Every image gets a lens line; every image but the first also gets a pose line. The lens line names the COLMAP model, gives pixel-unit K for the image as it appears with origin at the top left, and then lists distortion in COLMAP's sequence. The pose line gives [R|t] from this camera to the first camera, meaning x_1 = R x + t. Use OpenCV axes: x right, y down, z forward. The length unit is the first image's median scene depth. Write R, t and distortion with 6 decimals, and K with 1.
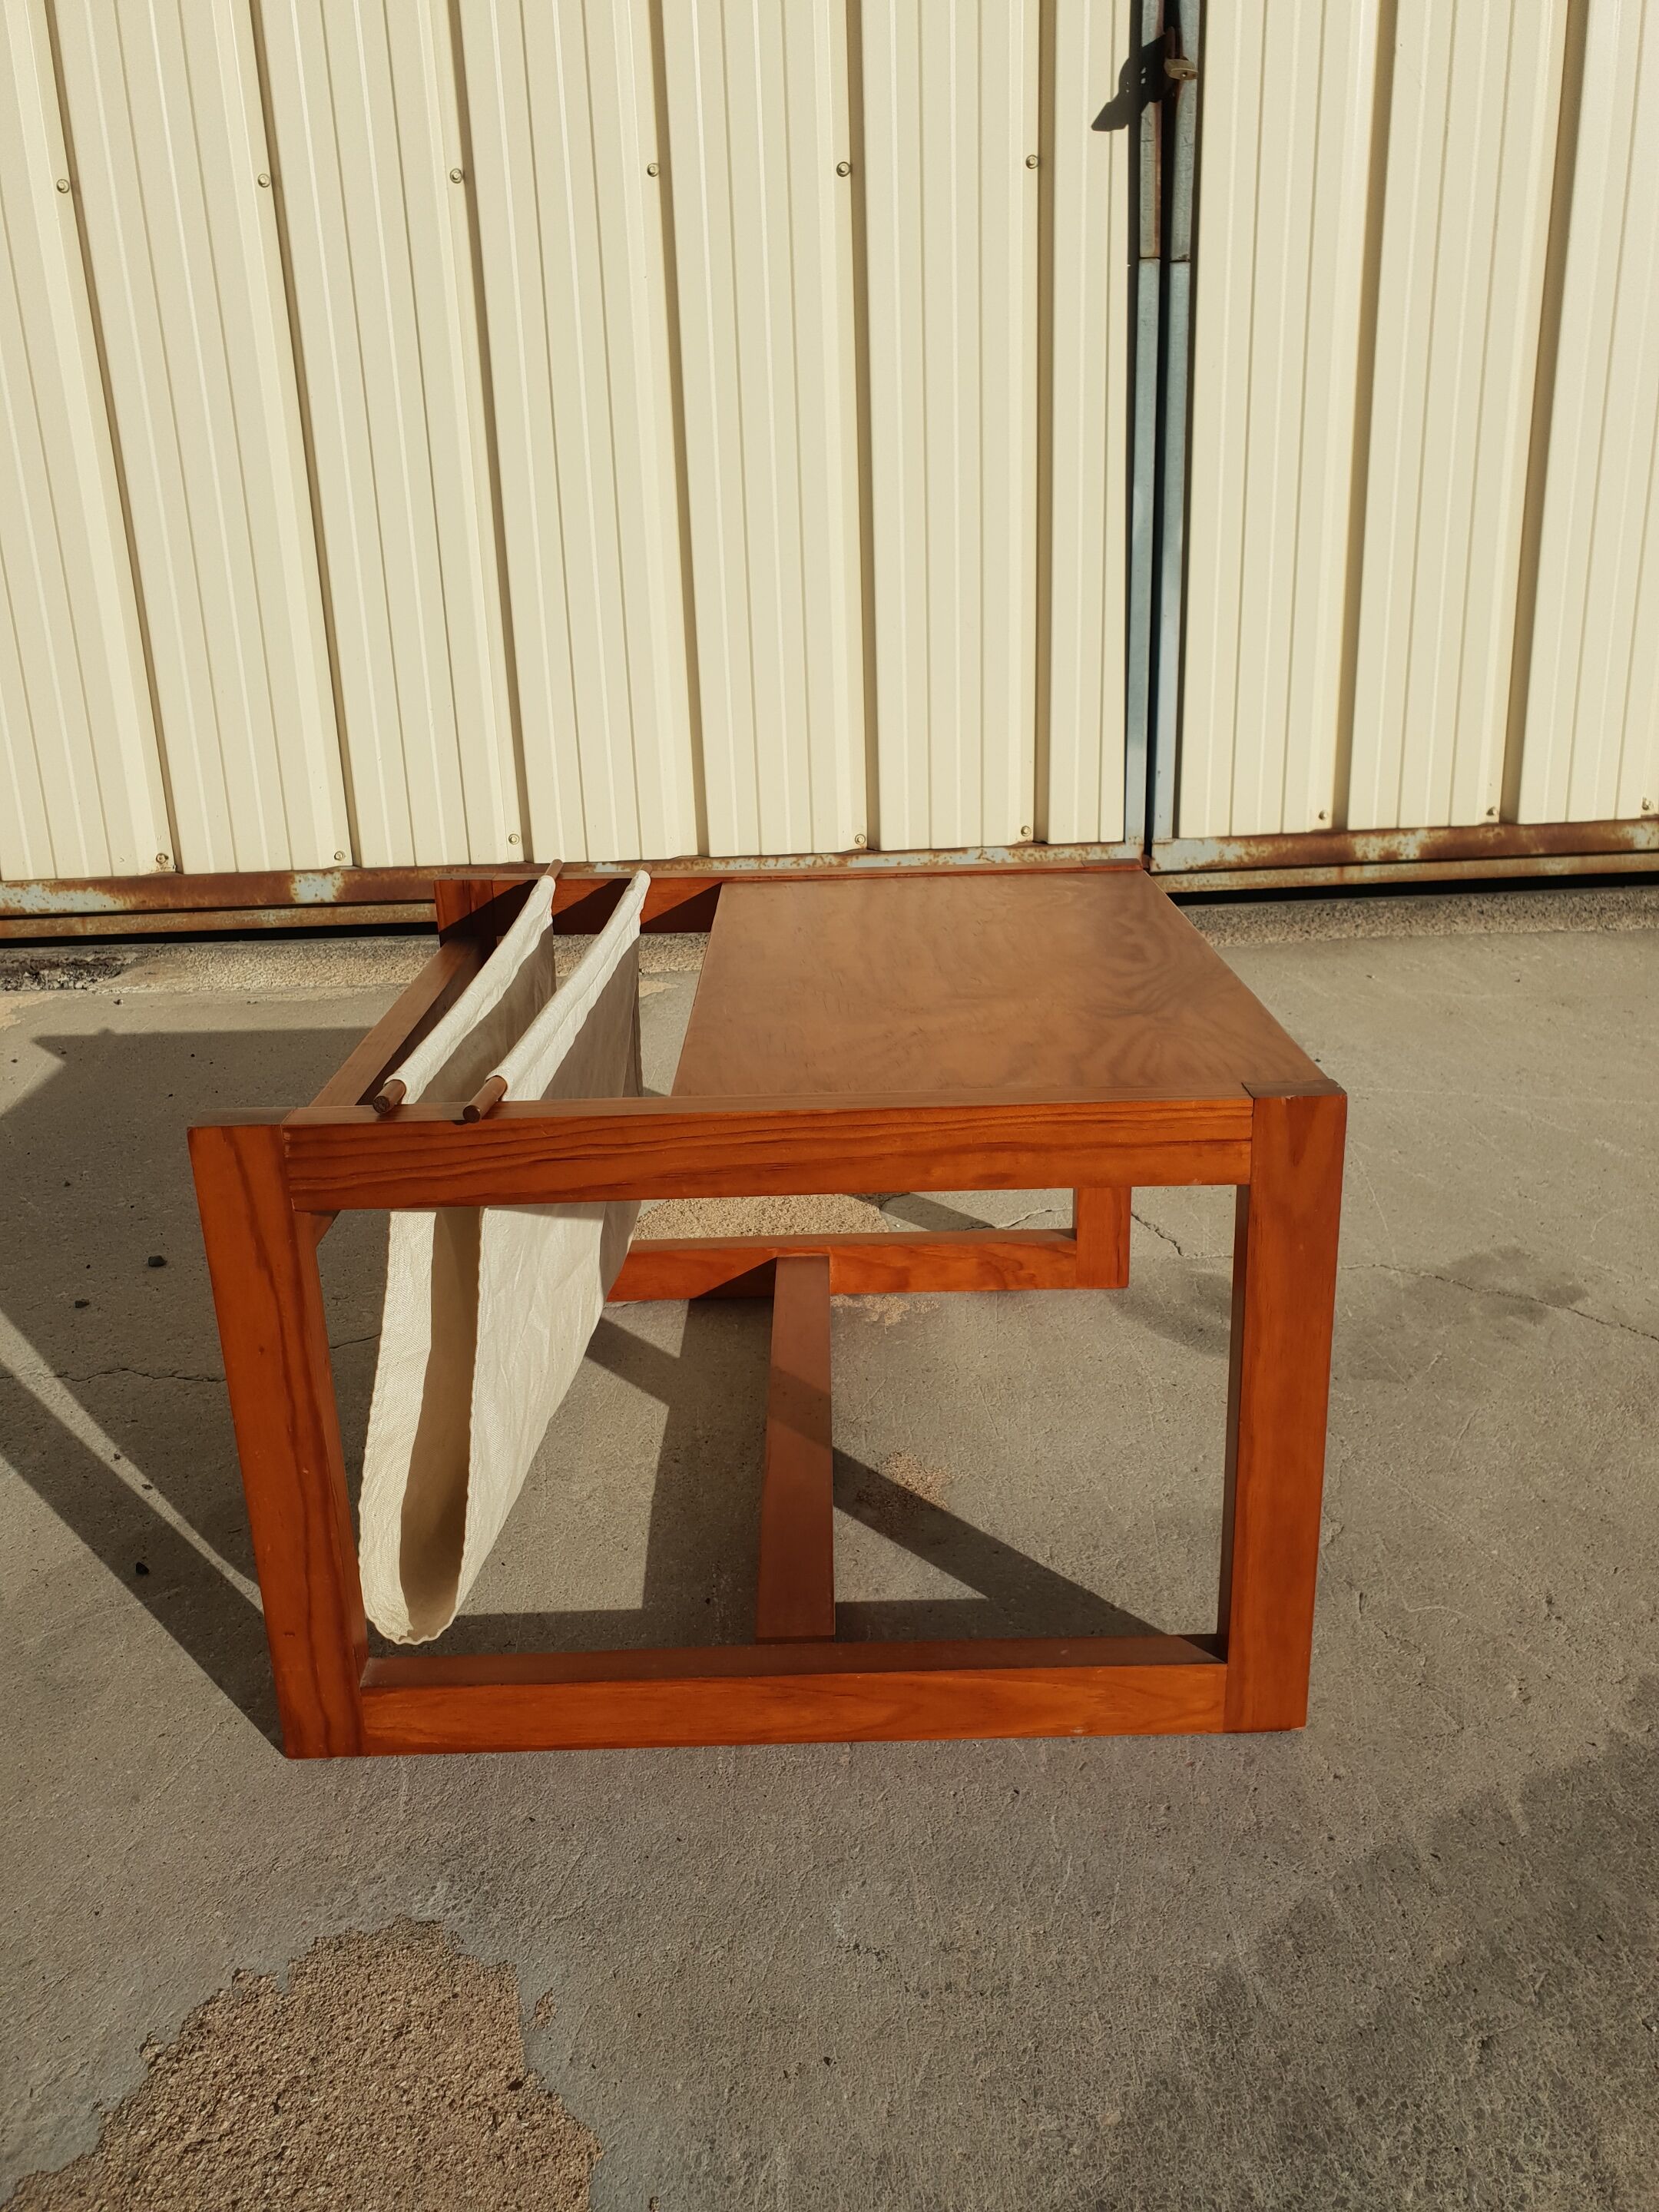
lens RADIAL K [[1725.1, 0, 855.2], [0, 1725.1, 1083.5], [0, 0, 1]] dist [-0.012296, 0.061581]
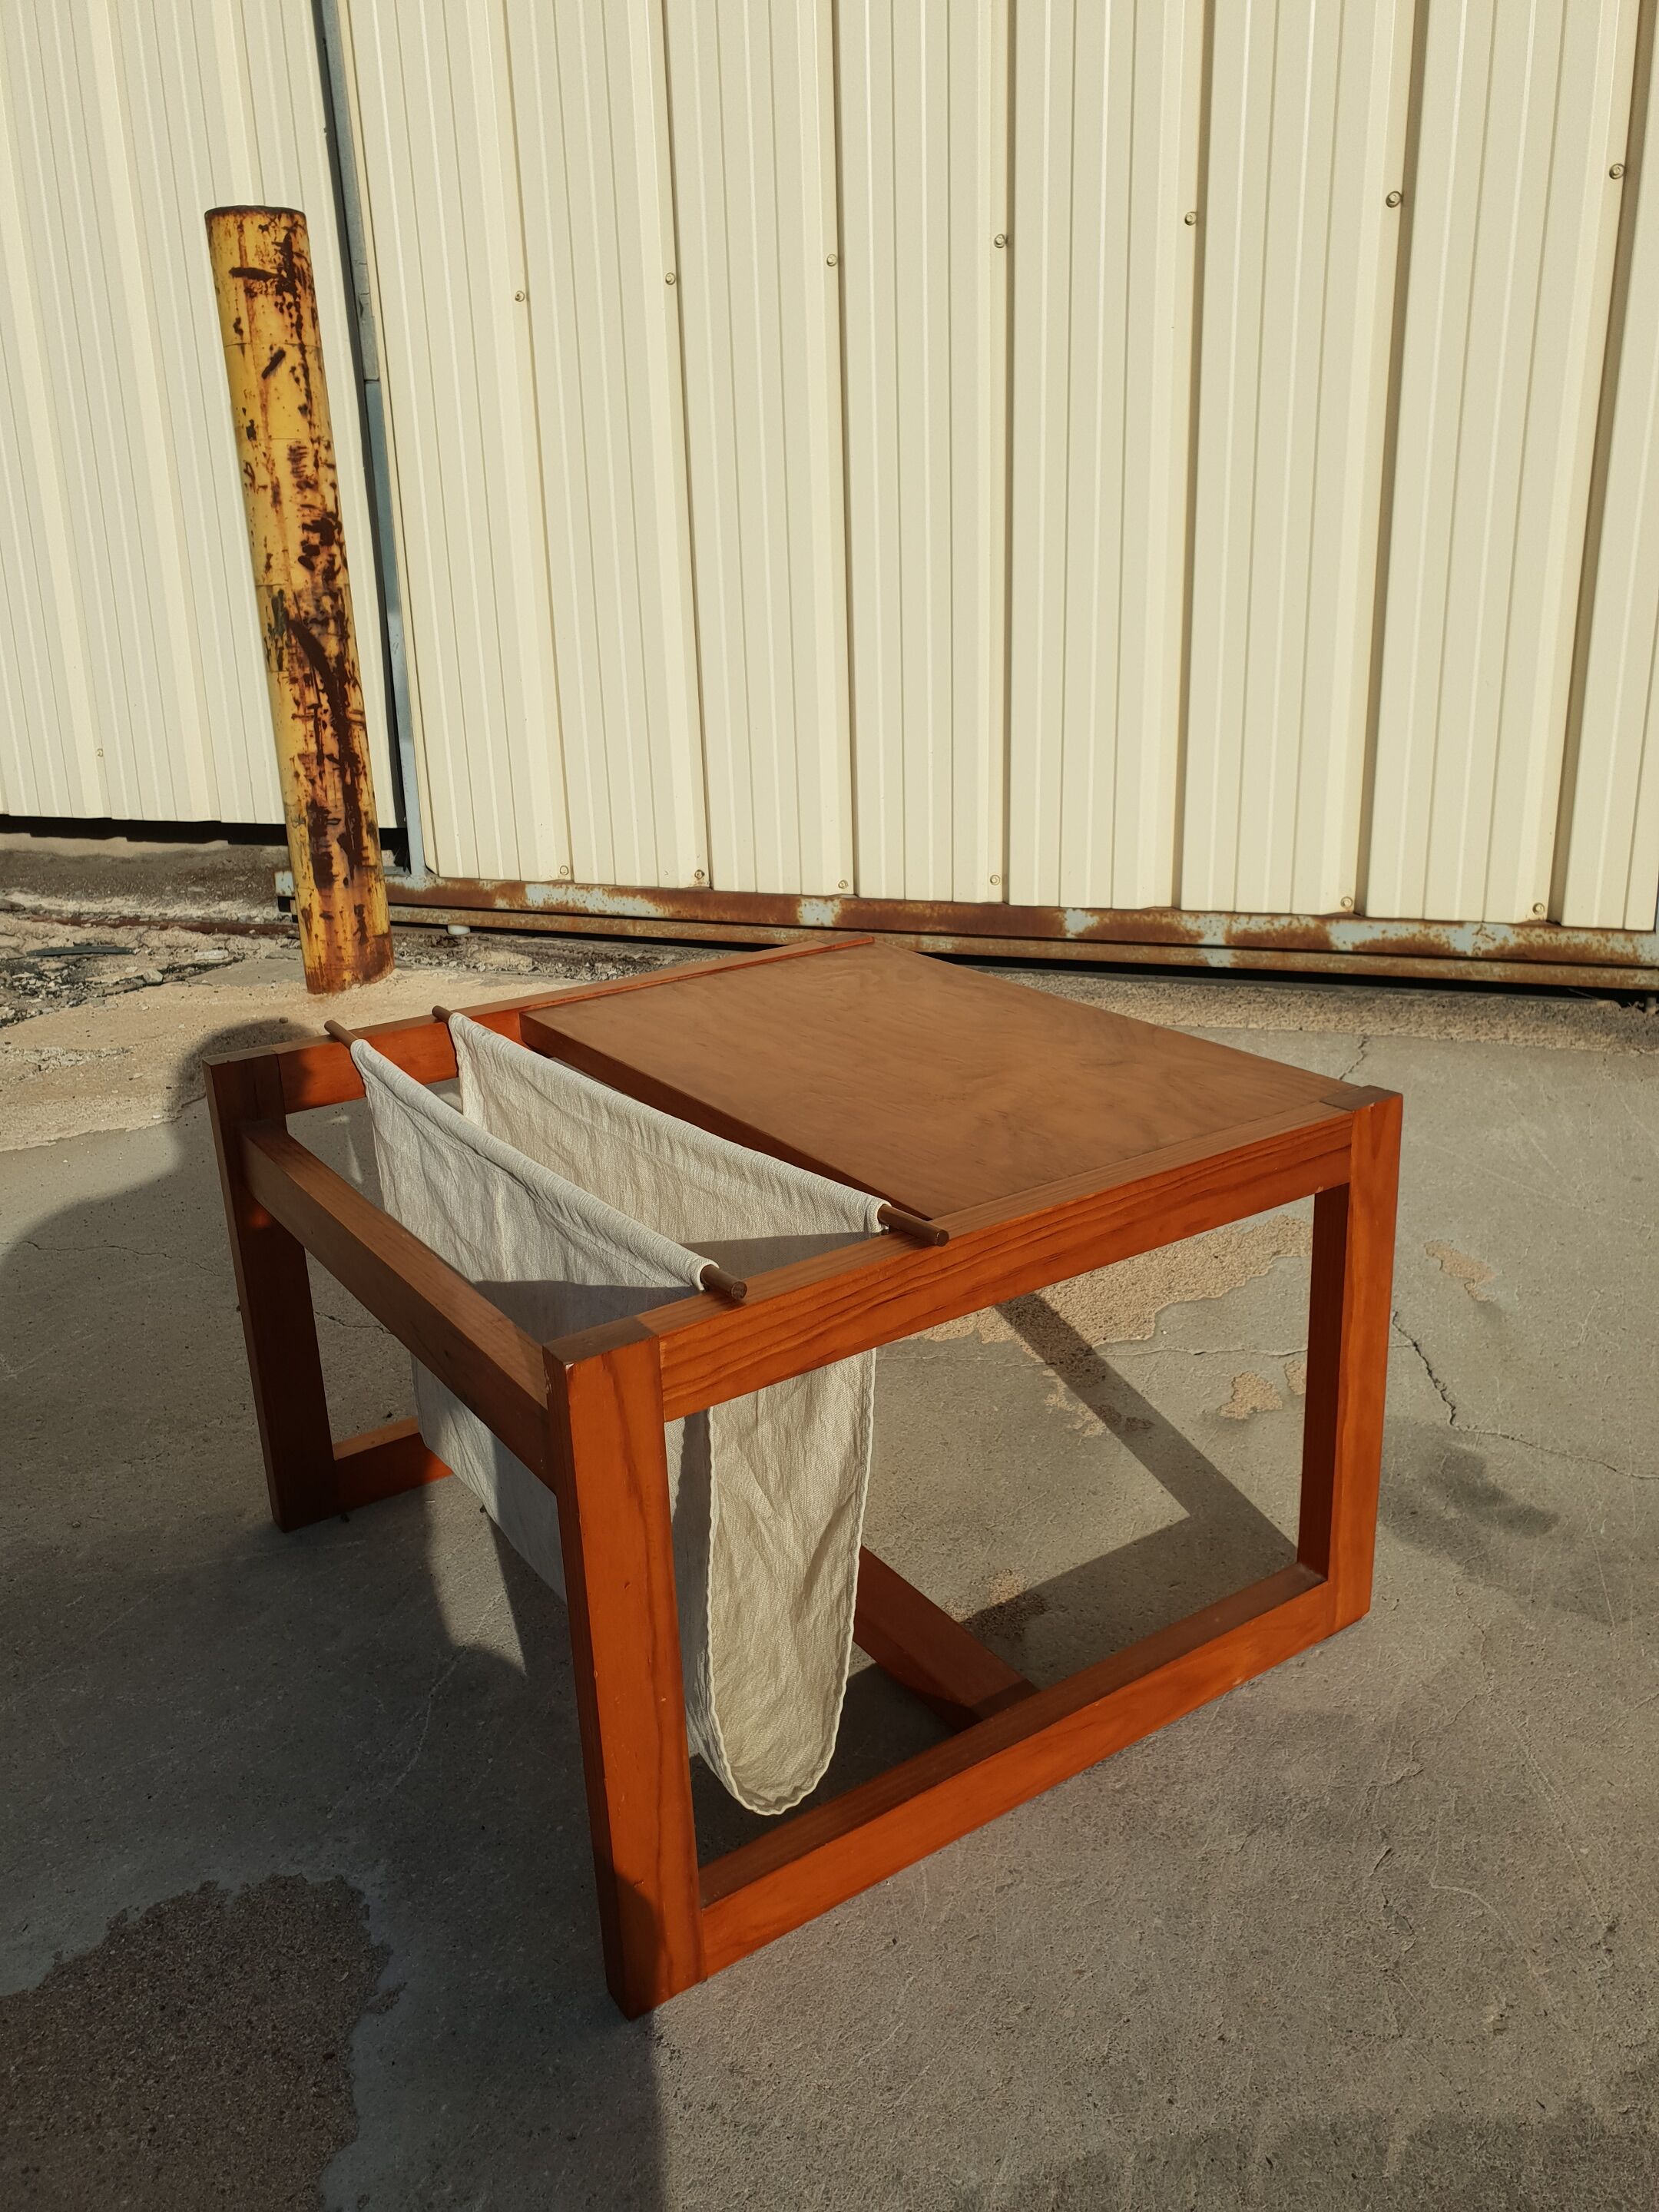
lens RADIAL K [[1715.6, 0, 849.2], [0, 1715.6, 1080.5], [0, 0, 1]] dist [0.067570, -0.042042]
pose [[0.908469, 0.119725, -0.400437, 0.162868], [-0.118653, 0.992553, 0.027571, -0.043504], [0.400756, 0.022466, 0.915910, 0.020422]]
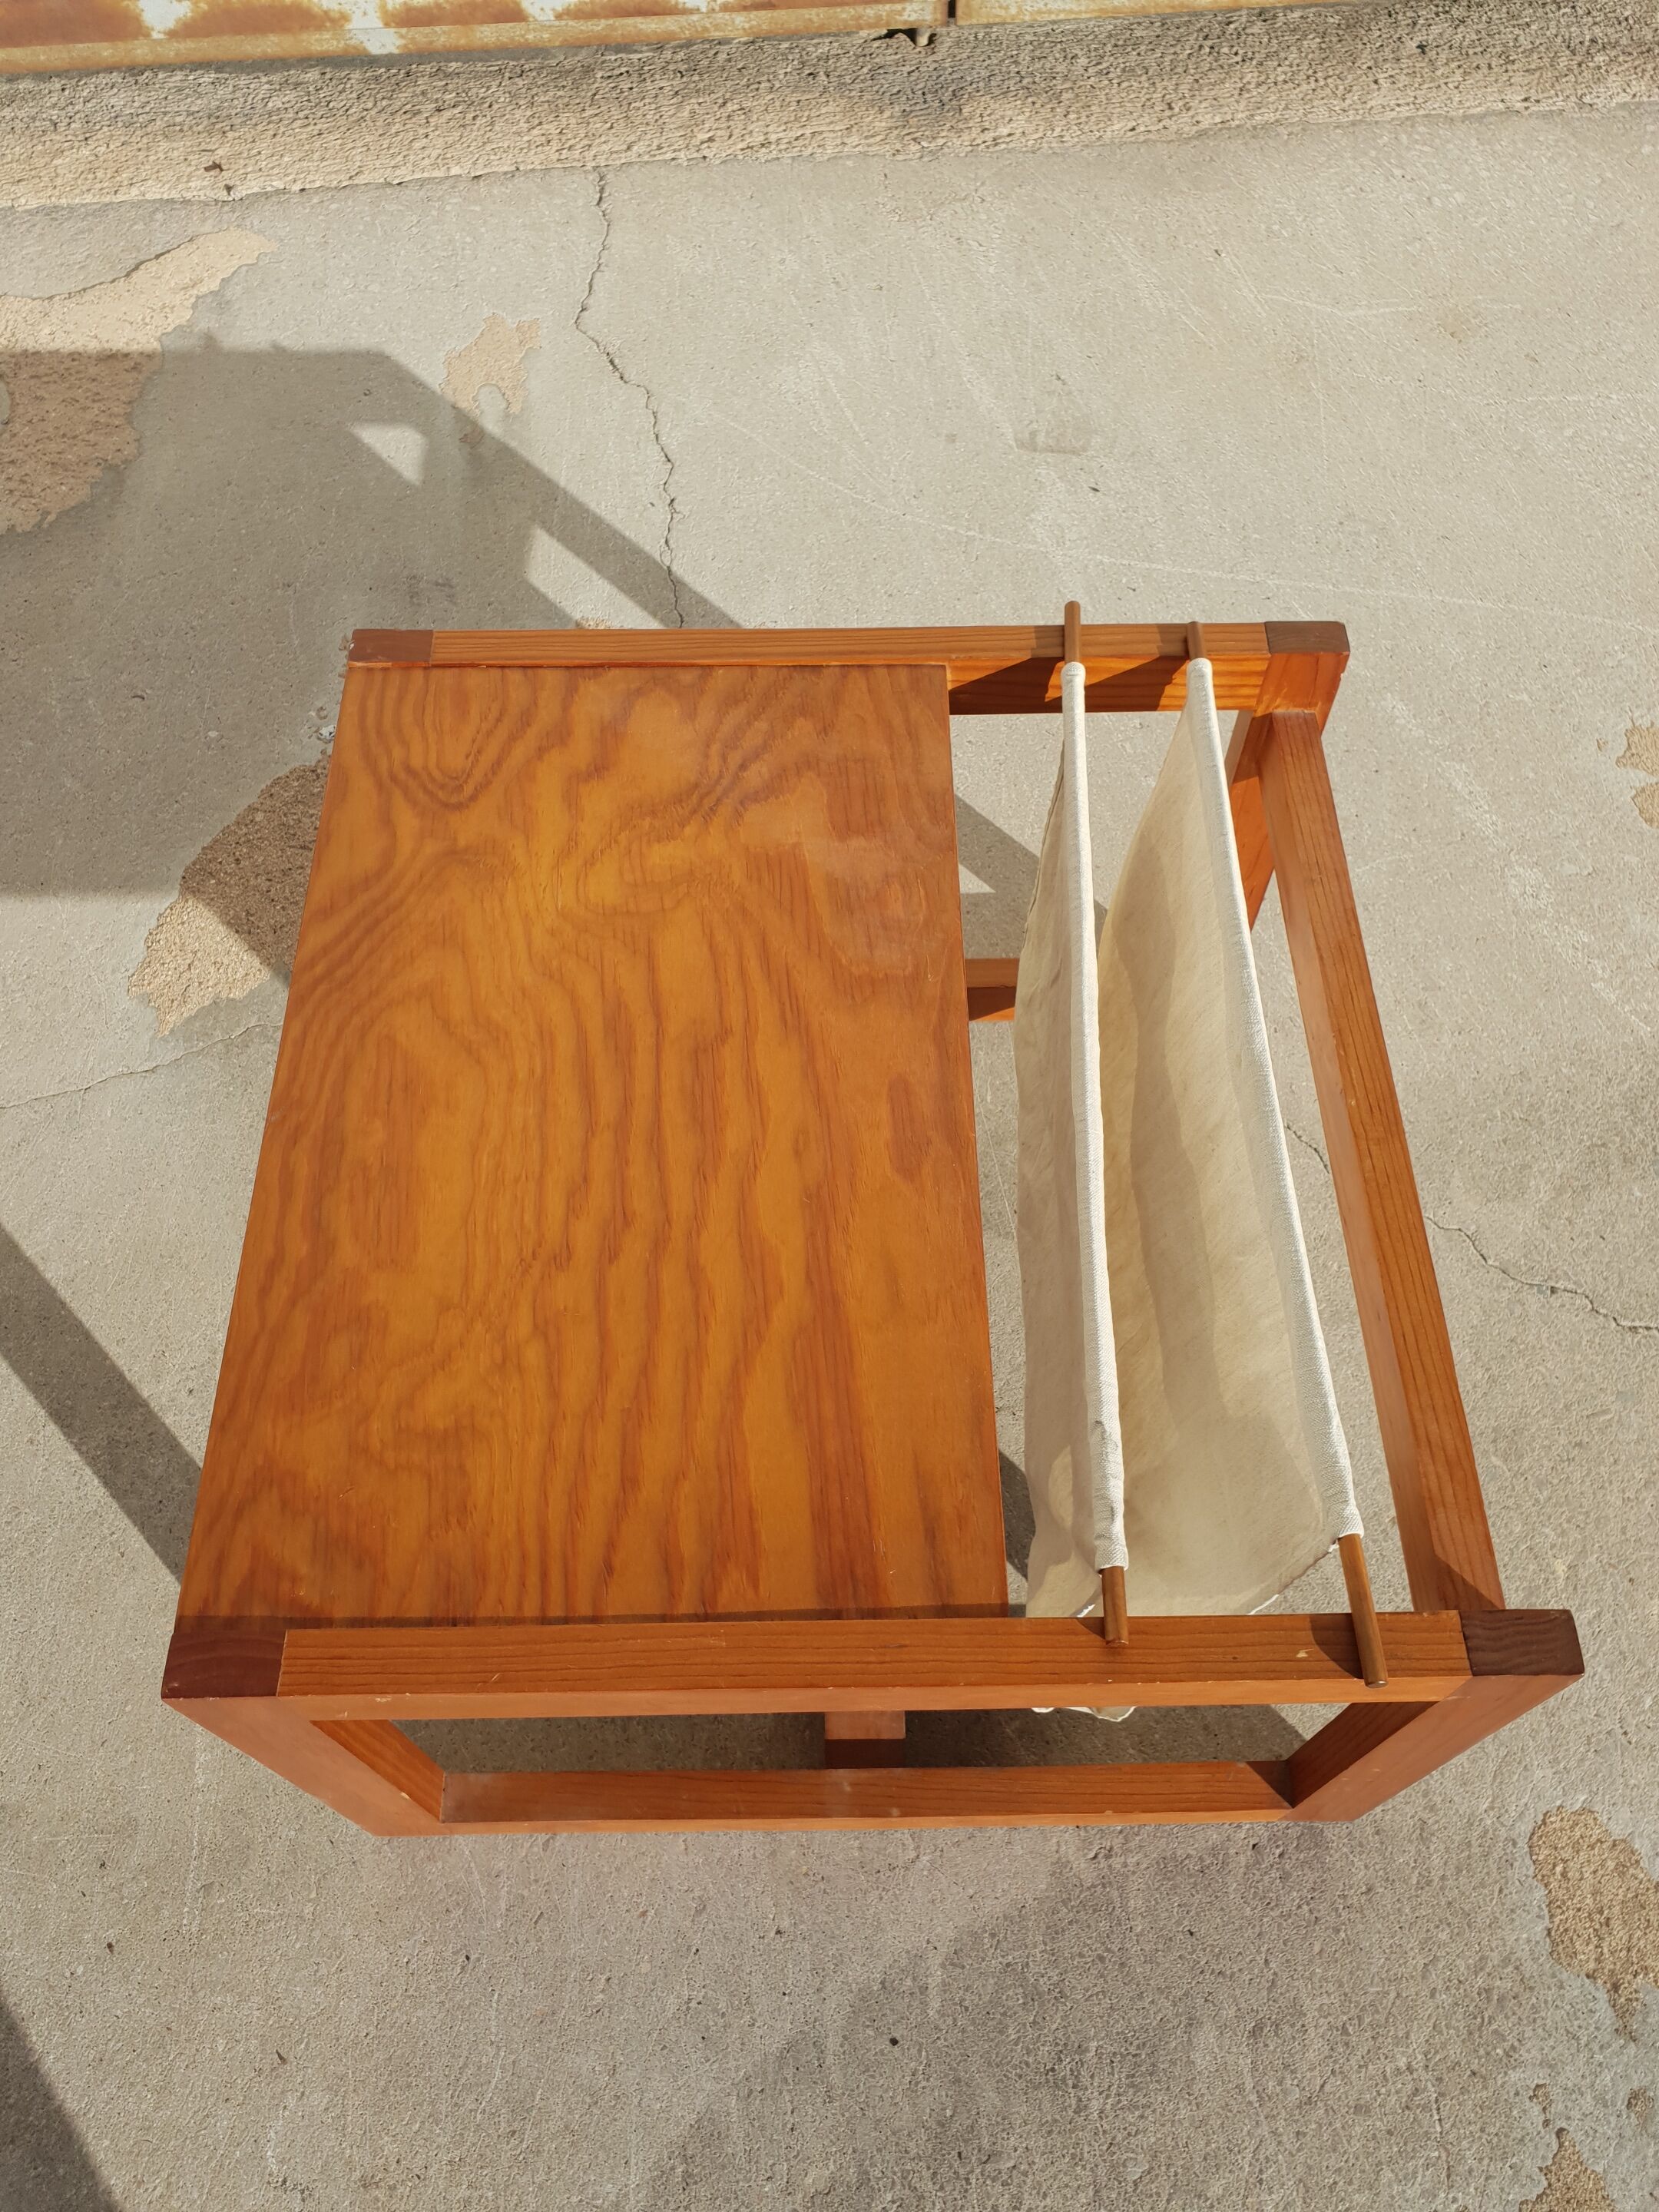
lens RADIAL K [[1710.5, 0, 843.1], [0, 1710.5, 1061.1], [0, 0, 1]] dist [0.024935, 0.010591]
pose [[0.999661, -0.005127, 0.025521, 0.116649], [-0.012400, 0.768233, 0.640050, -0.266600], [-0.022888, -0.640150, 0.767909, 0.212176]]
